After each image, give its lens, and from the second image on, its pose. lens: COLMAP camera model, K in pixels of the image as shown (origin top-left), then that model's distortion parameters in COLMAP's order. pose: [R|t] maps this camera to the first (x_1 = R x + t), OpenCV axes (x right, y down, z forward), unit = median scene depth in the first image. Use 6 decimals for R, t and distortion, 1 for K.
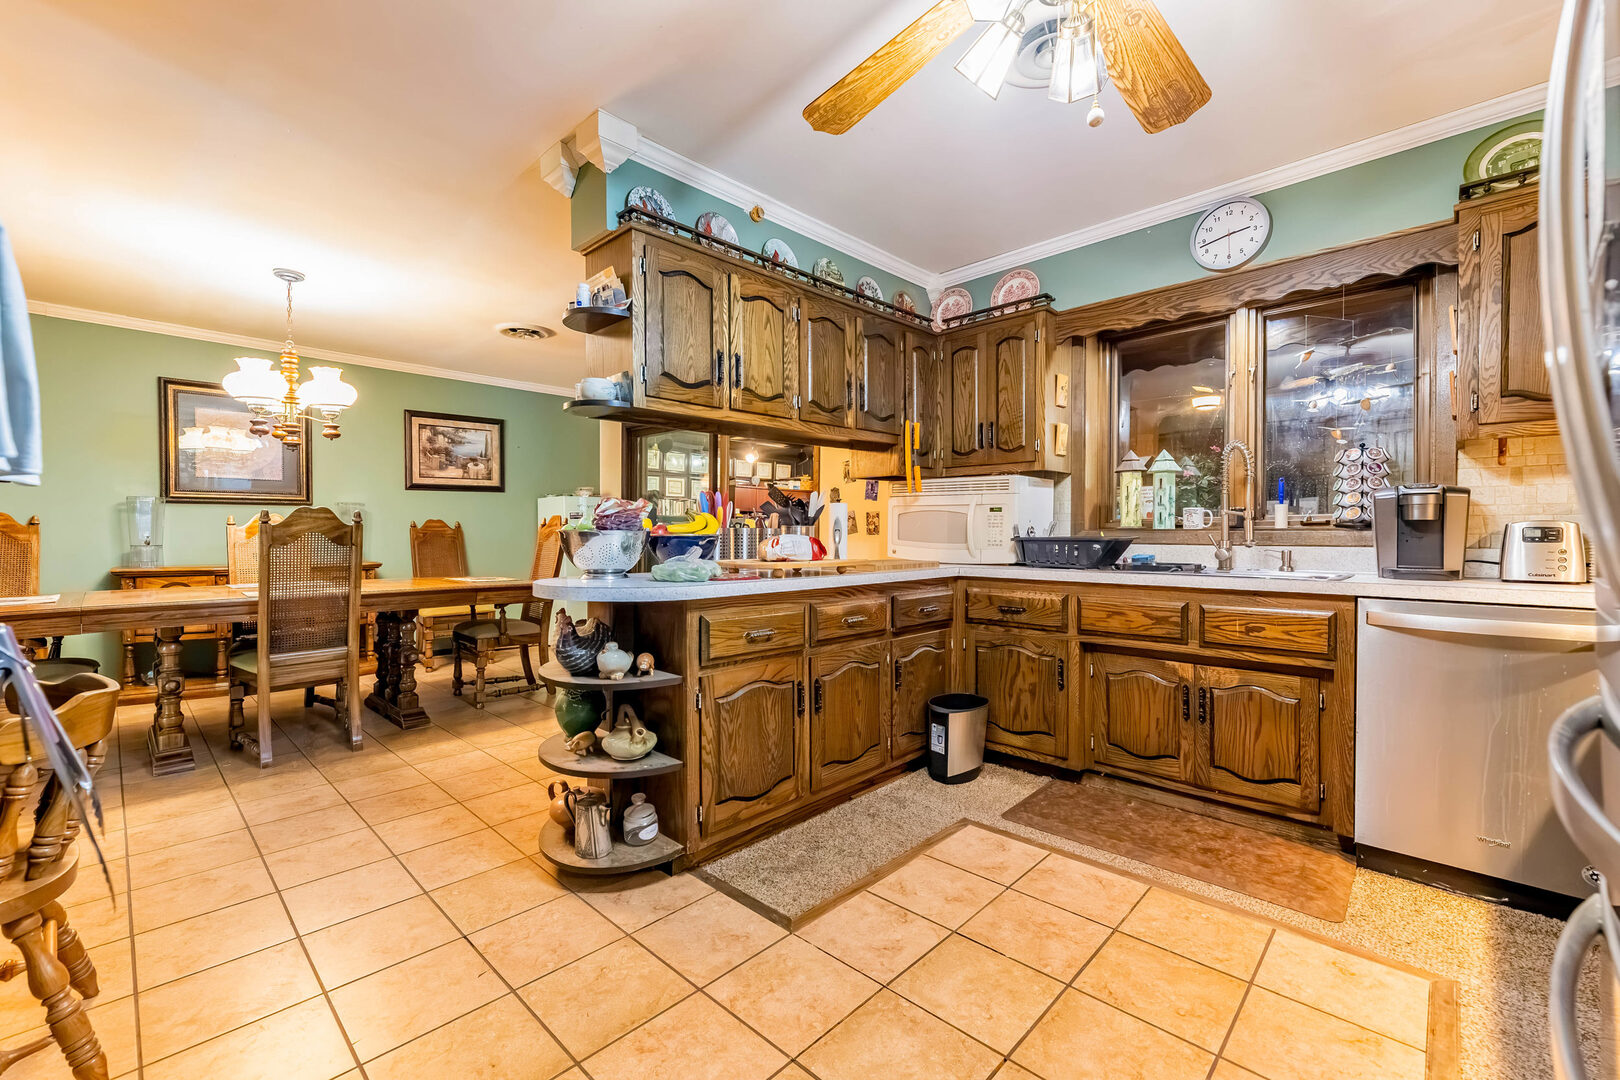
lens RADIAL K [[666.0, 0, 798.1], [0, 666.0, 538.7], [0, 0, 1]] dist [-0.003784, -0.000295]
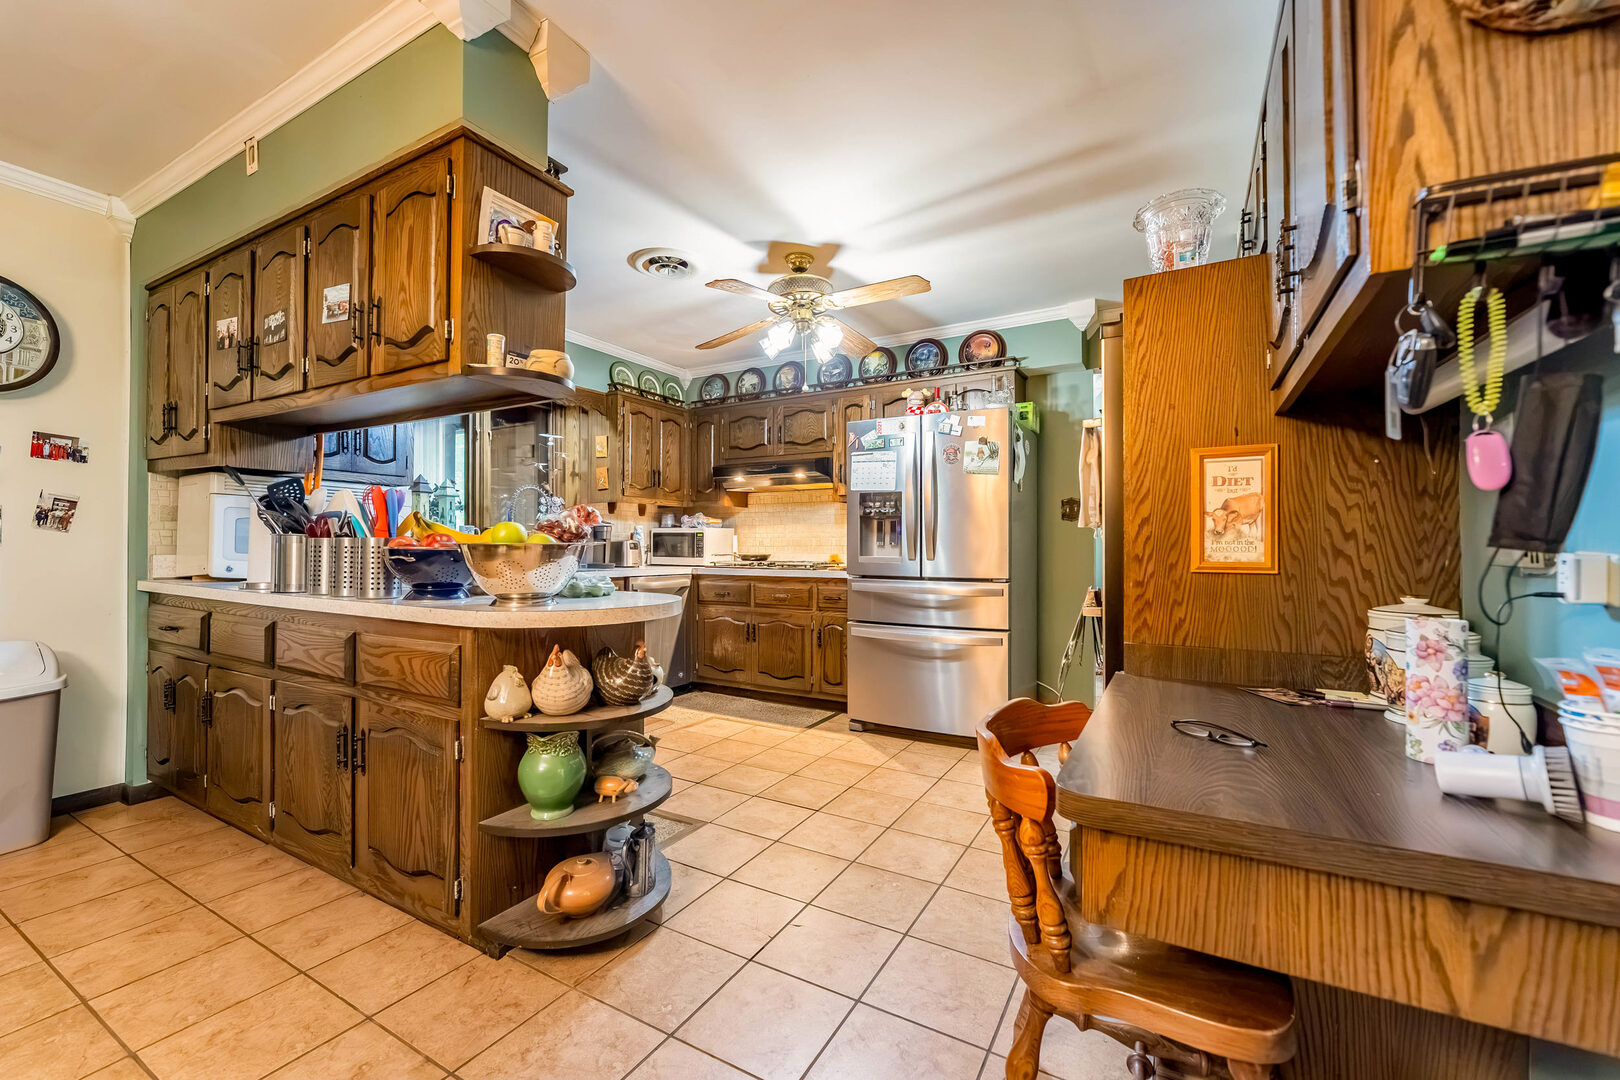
lens RADIAL K [[666.0, 0, 802.2], [0, 666.0, 534.4], [0, 0, 1]] dist [-0.003784, -0.000295]
pose [[-0.239080, 0.010781, 0.970940, -1.488185], [0.003946, 0.999941, -0.010132, -0.018257], [-0.970992, 0.001410, -0.239109, 1.167413]]
